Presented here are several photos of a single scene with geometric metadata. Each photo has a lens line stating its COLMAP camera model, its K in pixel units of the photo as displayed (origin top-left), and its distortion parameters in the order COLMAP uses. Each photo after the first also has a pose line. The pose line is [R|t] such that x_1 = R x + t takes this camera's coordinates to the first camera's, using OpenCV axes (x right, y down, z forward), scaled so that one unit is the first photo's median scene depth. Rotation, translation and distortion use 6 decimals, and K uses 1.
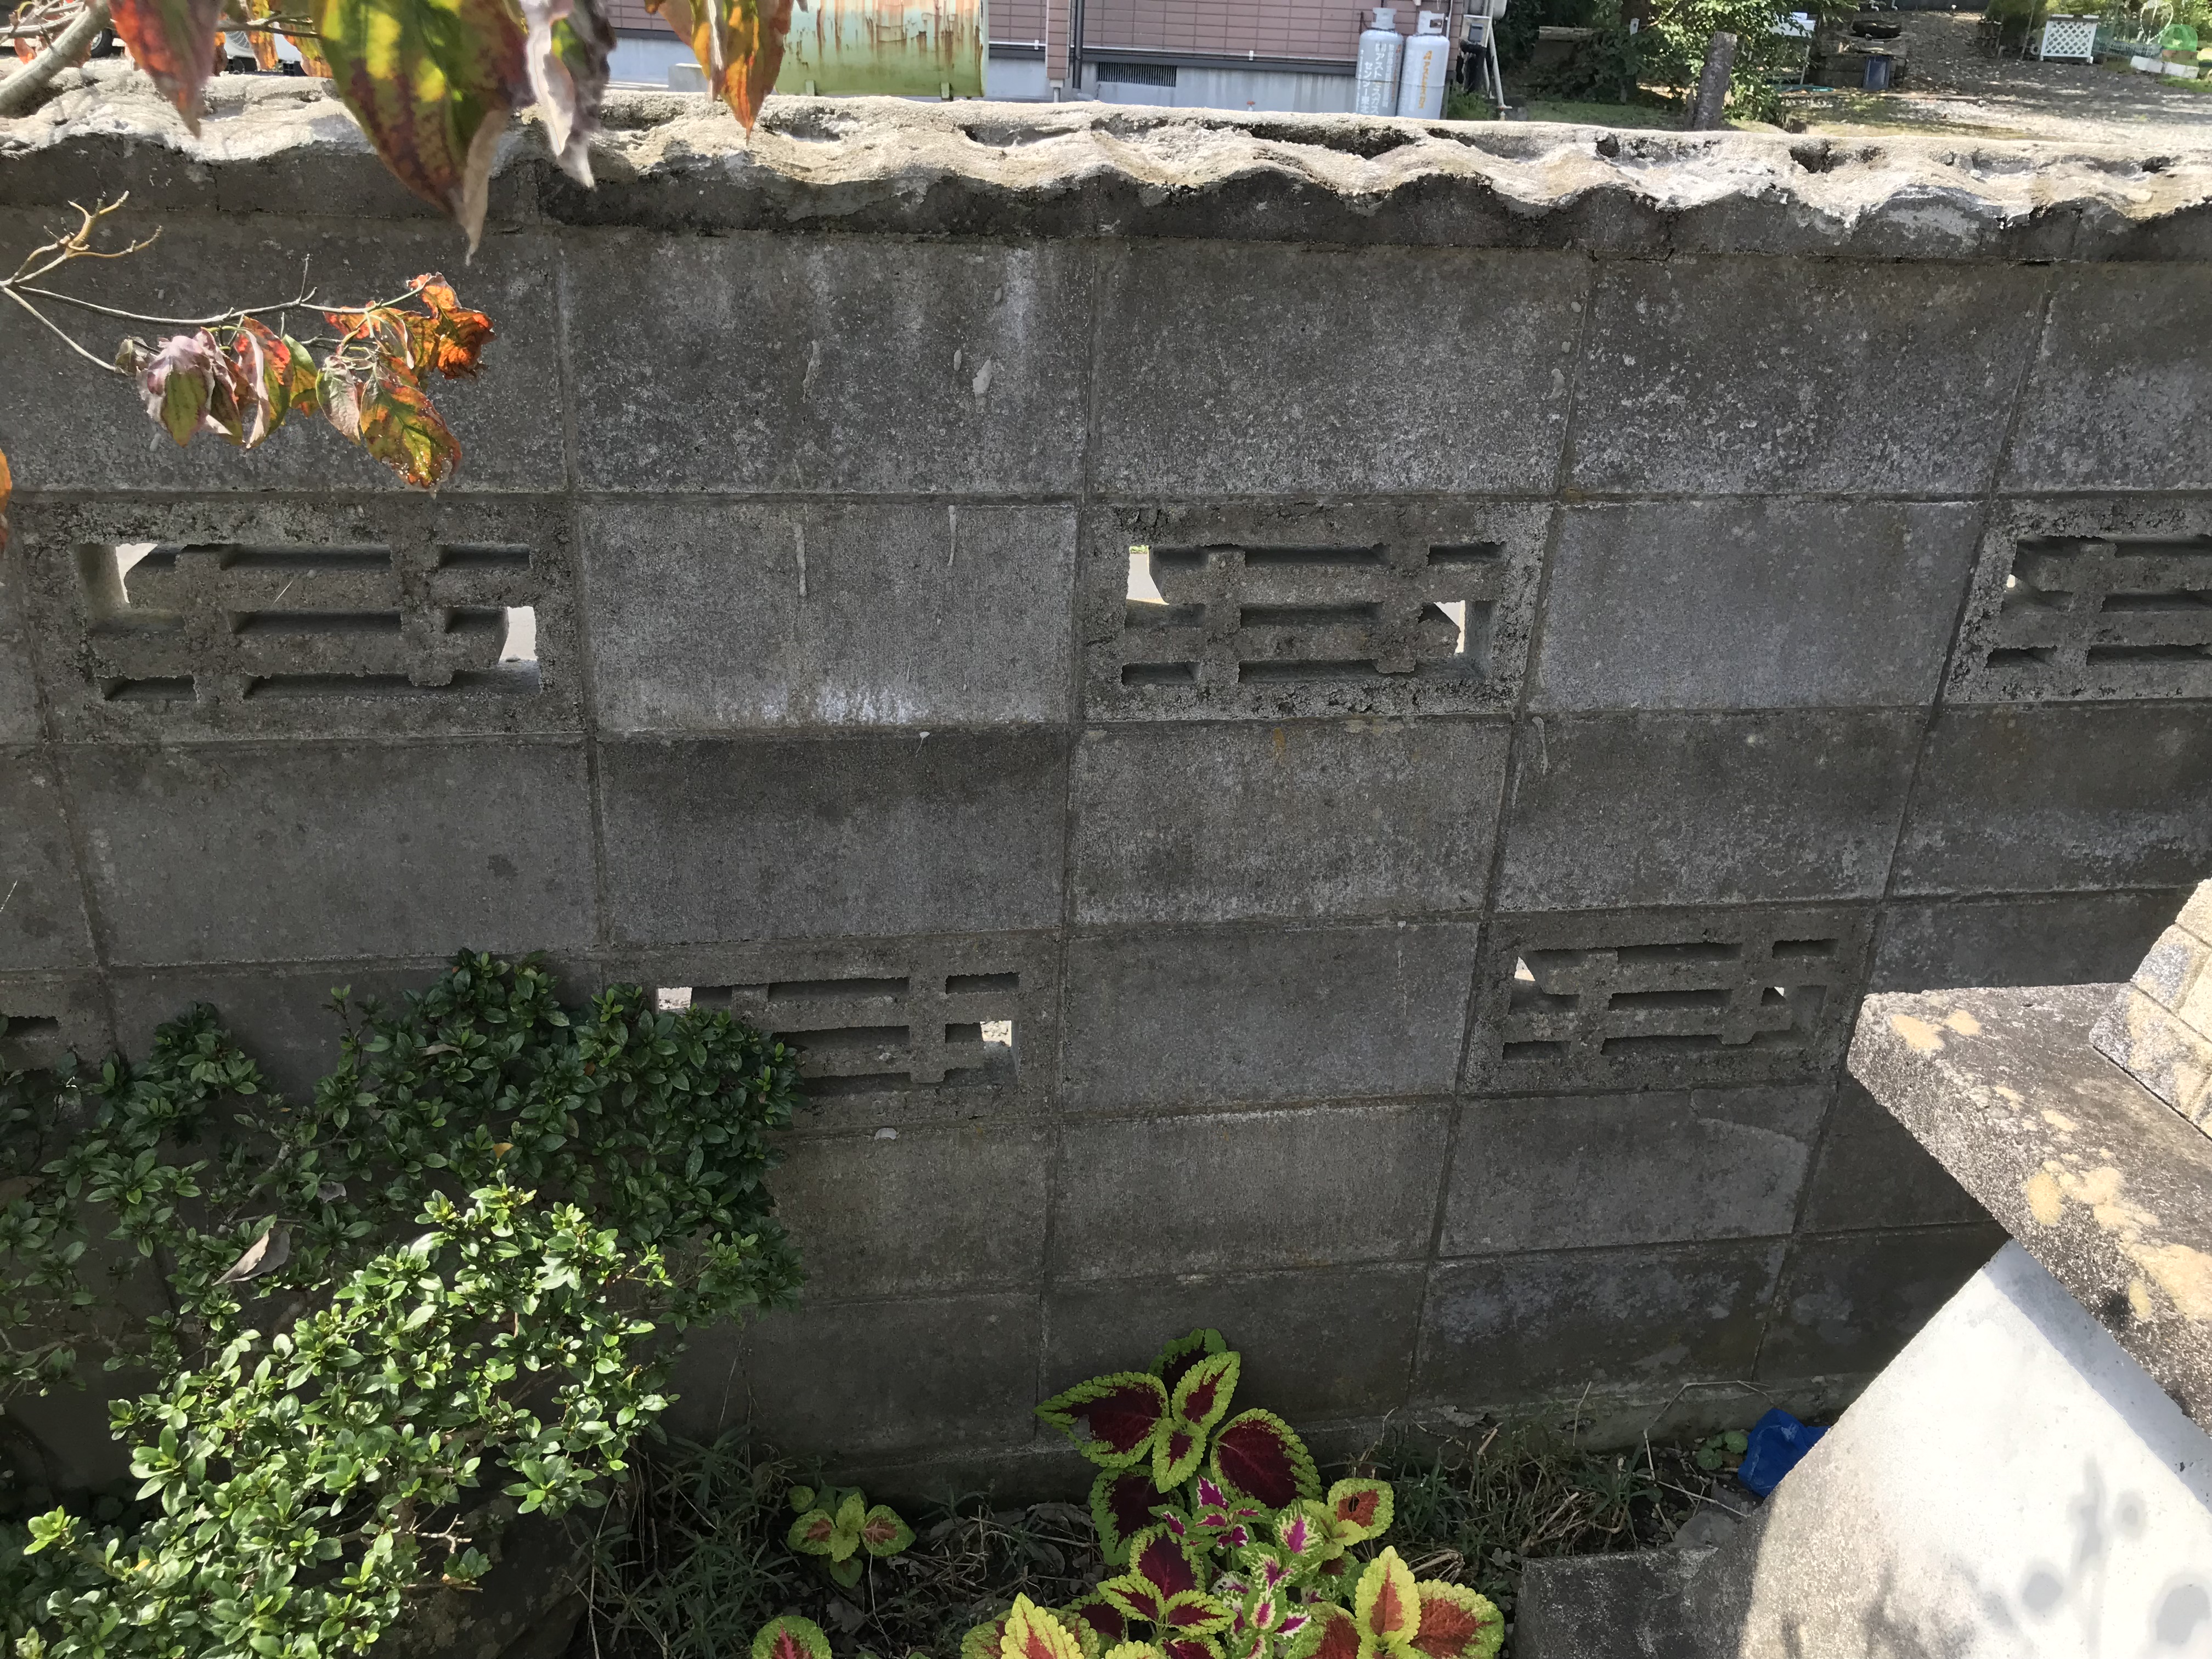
lens RADIAL K [[1808.2, 0, 1108.4], [0, 1808.2, 824.6], [0, 0, 1]] dist [0.043861, -0.052460]
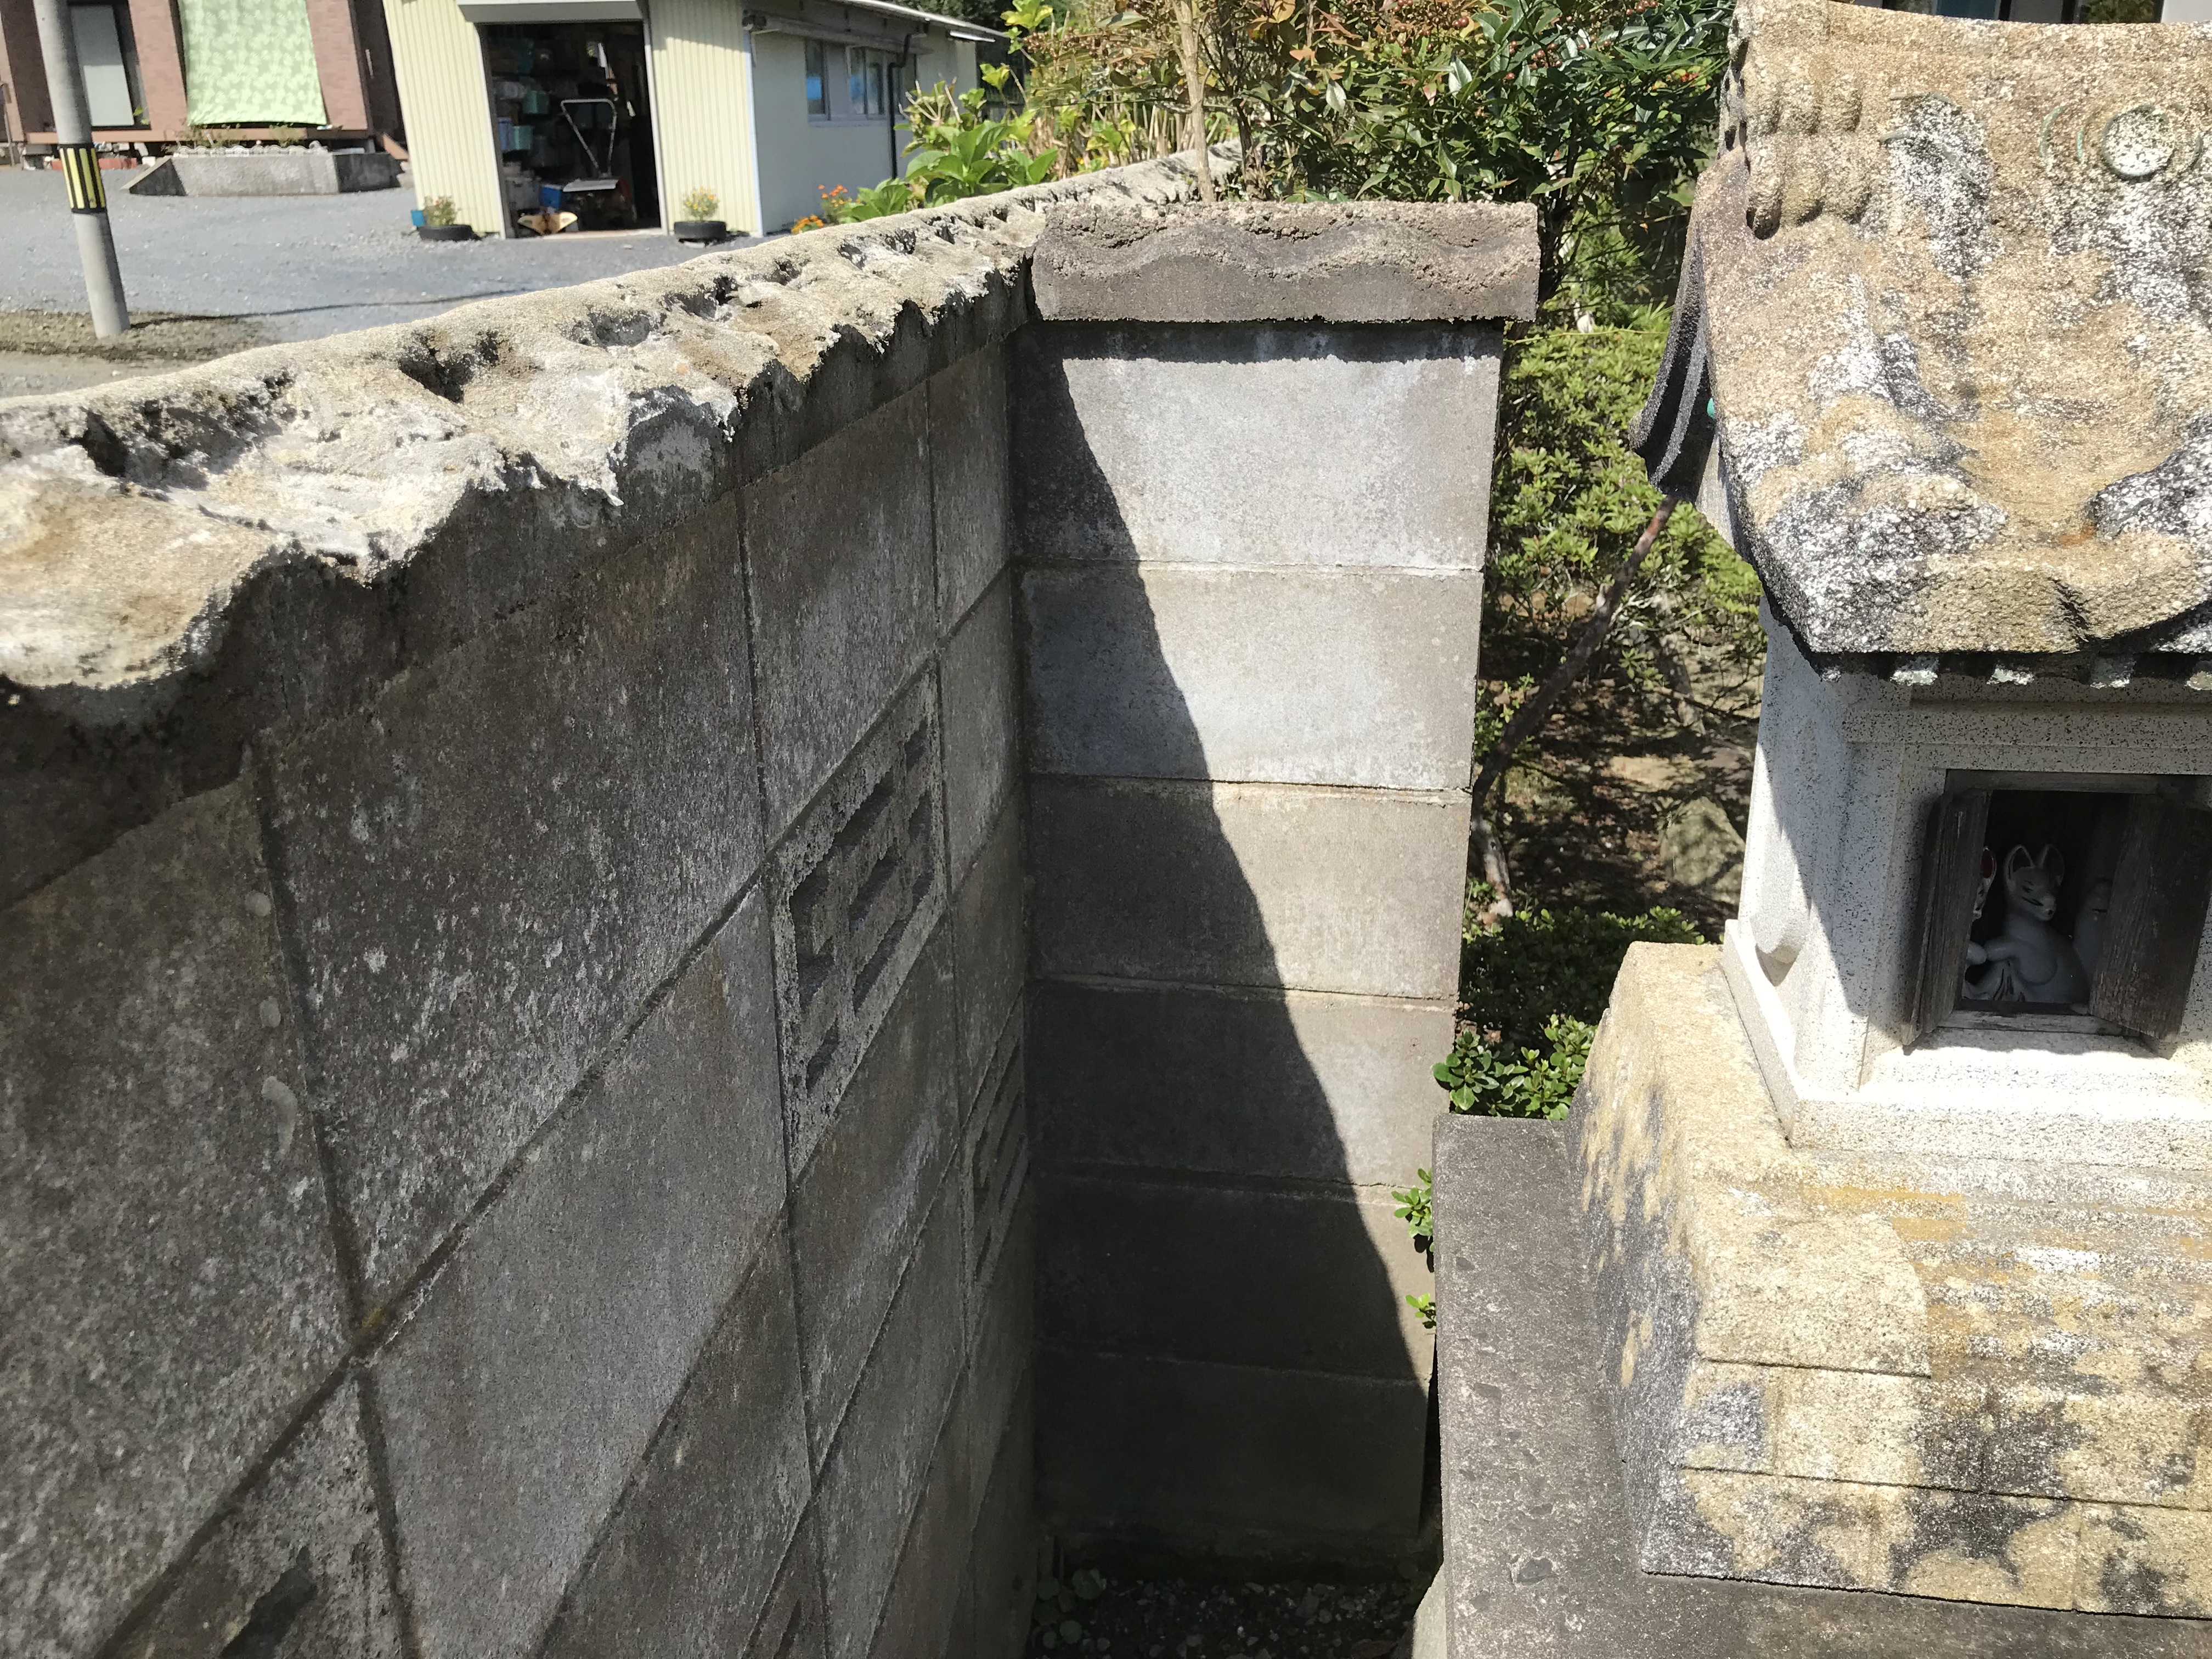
lens RADIAL K [[1808.2, 0, 1103.4], [0, 1808.2, 833.8], [0, 0, 1]] dist [0.043861, -0.052460]
pose [[0.299990, -0.391101, 0.870084, 0.015718], [0.425889, 0.871057, 0.244699, -0.309570], [-0.853595, 0.297152, 0.427874, 0.713214]]
